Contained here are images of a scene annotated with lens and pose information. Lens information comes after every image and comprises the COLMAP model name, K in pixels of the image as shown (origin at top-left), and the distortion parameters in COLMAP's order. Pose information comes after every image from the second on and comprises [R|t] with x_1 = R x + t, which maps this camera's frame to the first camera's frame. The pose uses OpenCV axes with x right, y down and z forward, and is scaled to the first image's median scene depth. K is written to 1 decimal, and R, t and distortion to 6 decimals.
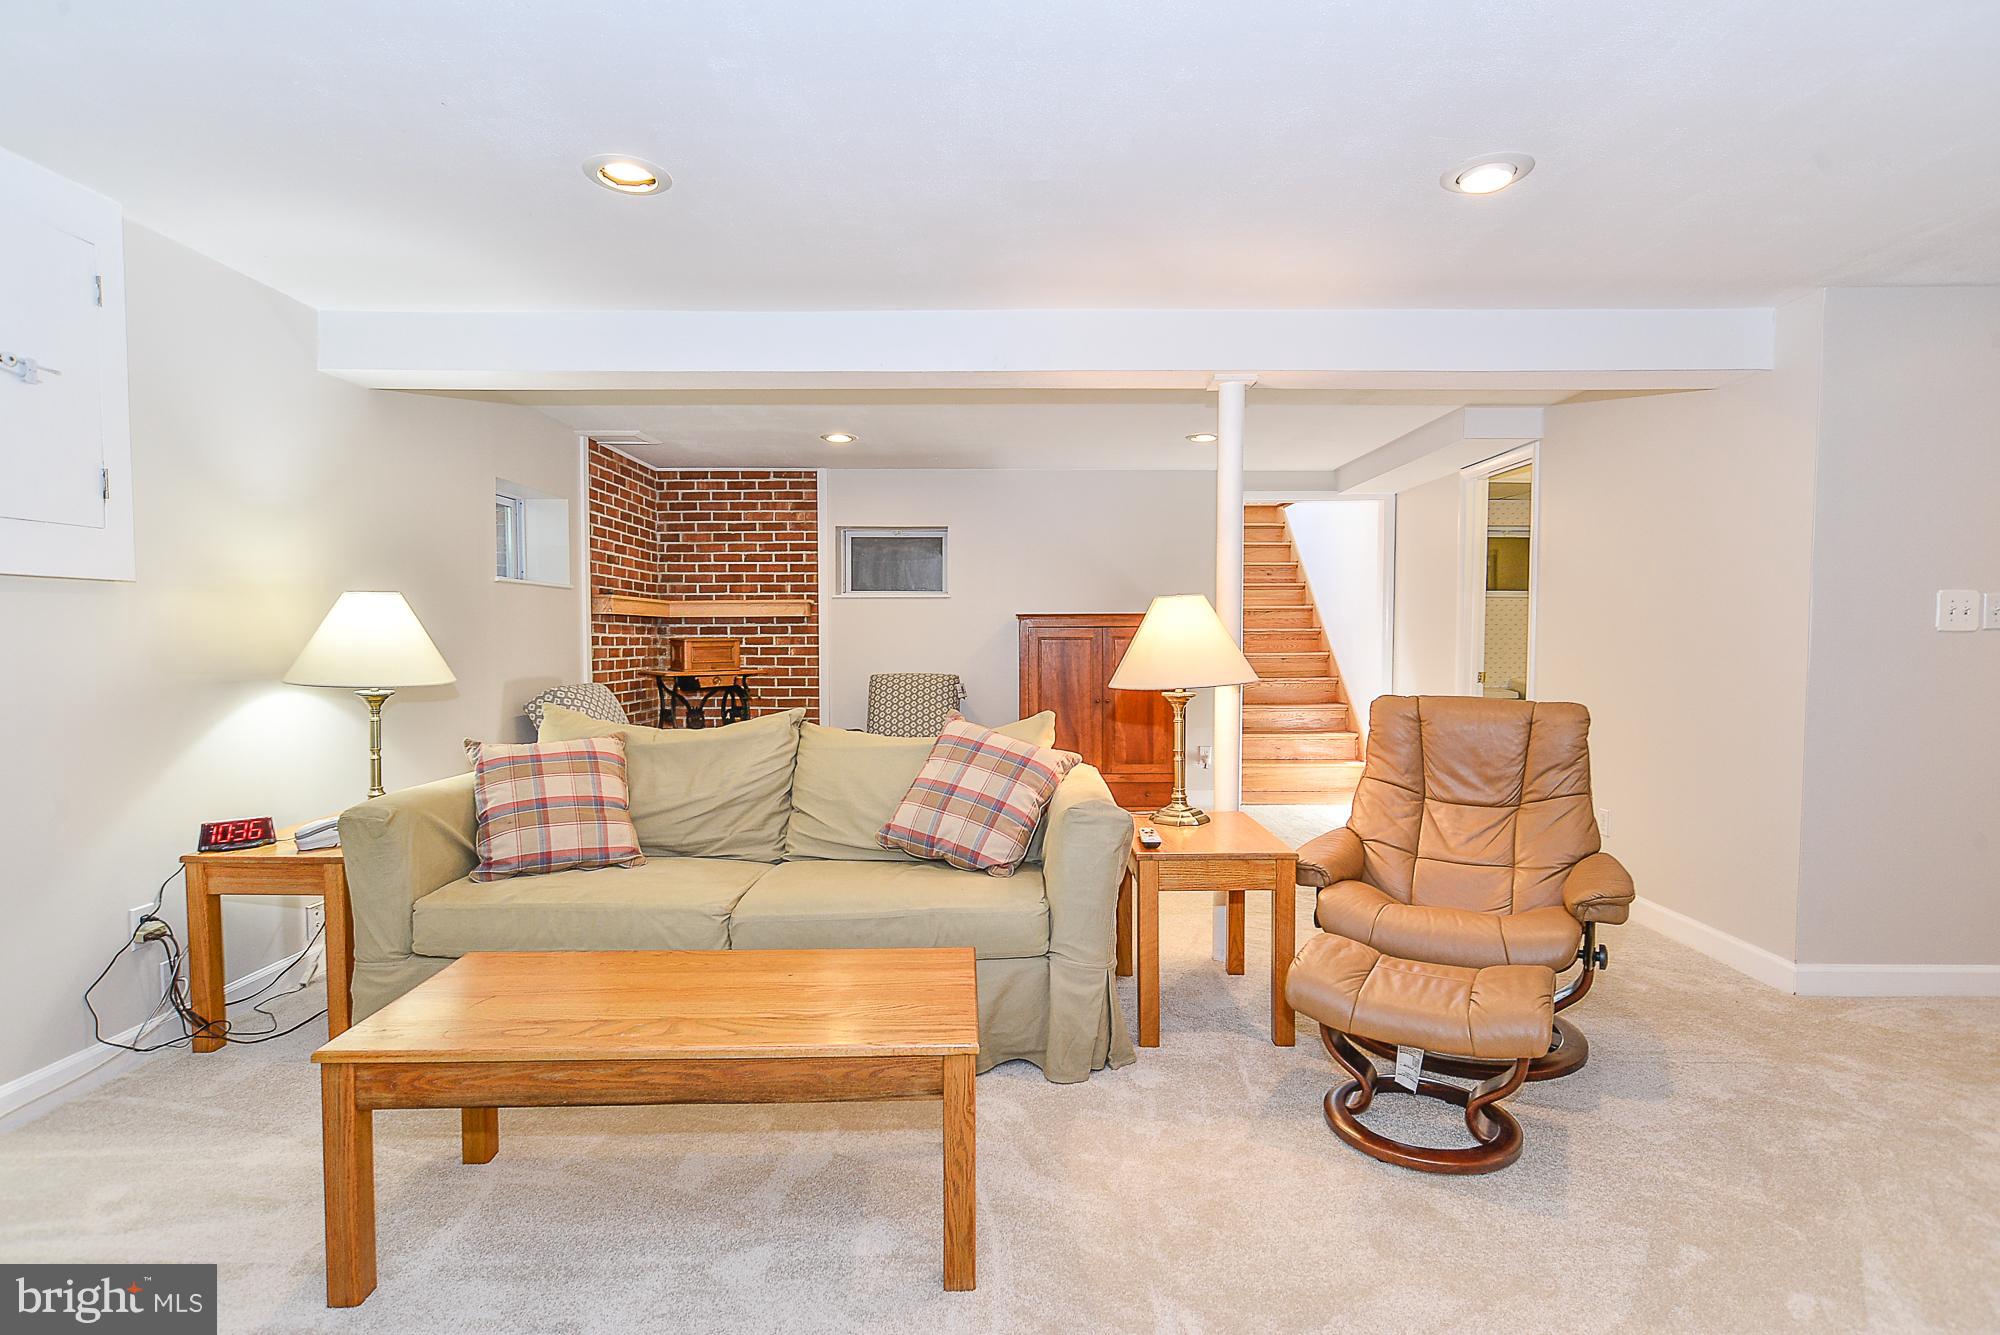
lens RADIAL K [[987.4, 0, 1004.3], [0, 987.4, 666.1], [0, 0, 1]] dist [-0.010657, 0.000694]
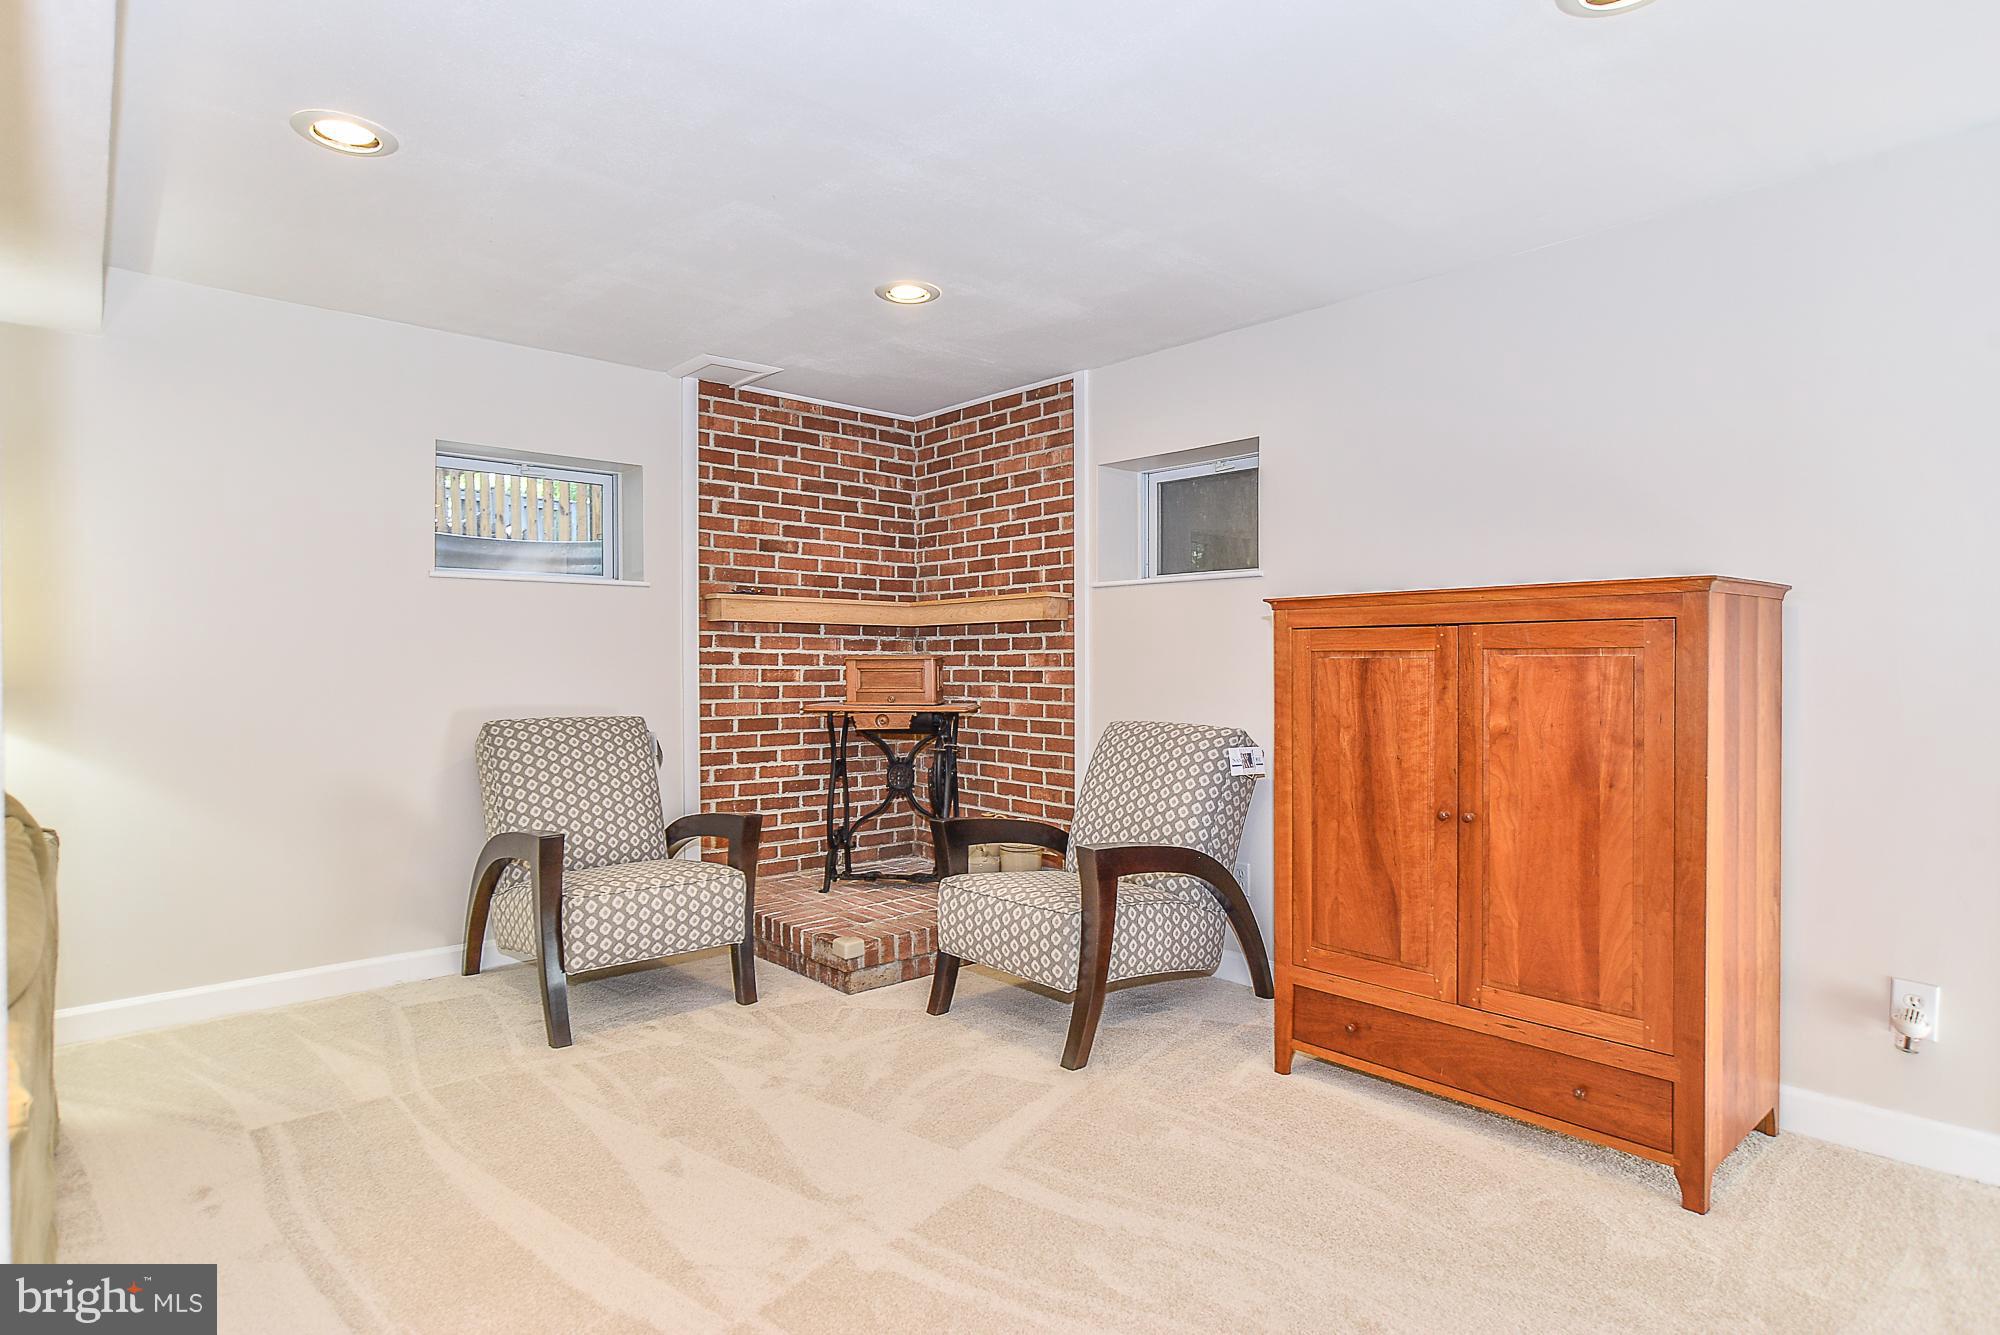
lens RADIAL K [[1070.5, 0, 1000.5], [0, 1070.5, 659.2], [0, 0, 1]] dist [-0.018099, 0.001099]
pose [[0.670523, 0.001495, -0.741887, 0.264896], [-0.025161, 0.999469, -0.020726, -0.011973], [0.741462, 0.032564, 0.670204, 0.539635]]
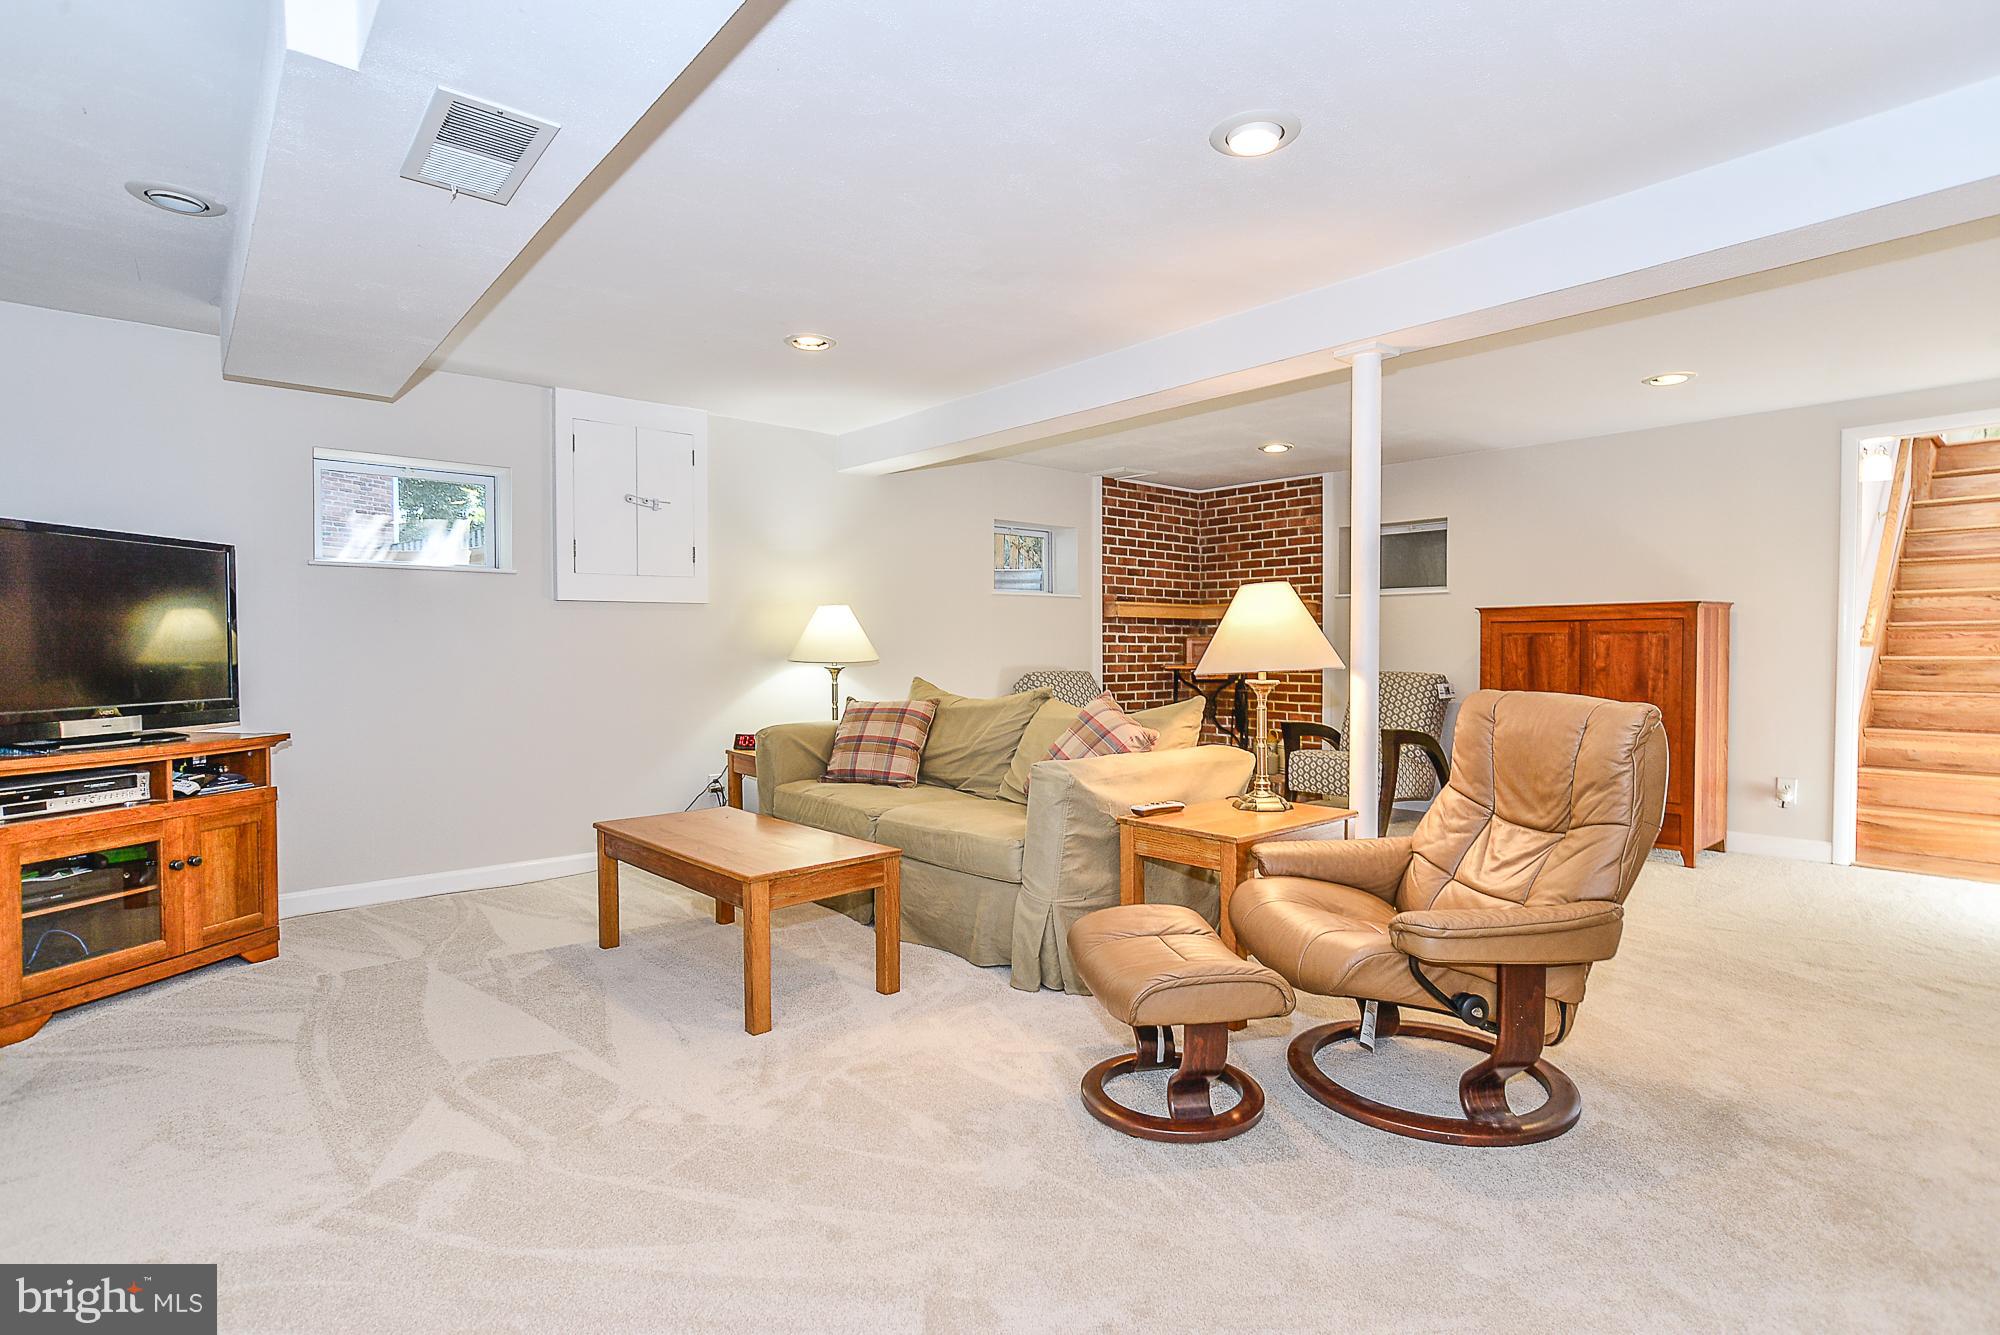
lens RADIAL K [[987.4, 0, 1004.3], [0, 987.4, 666.1], [0, 0, 1]] dist [-0.010657, 0.000694]
pose [[0.661454, 0.016806, -0.749798, 0.372921], [-0.022216, 0.999749, 0.002810, 0.007223], [0.749657, 0.014798, 0.661661, 0.064085]]
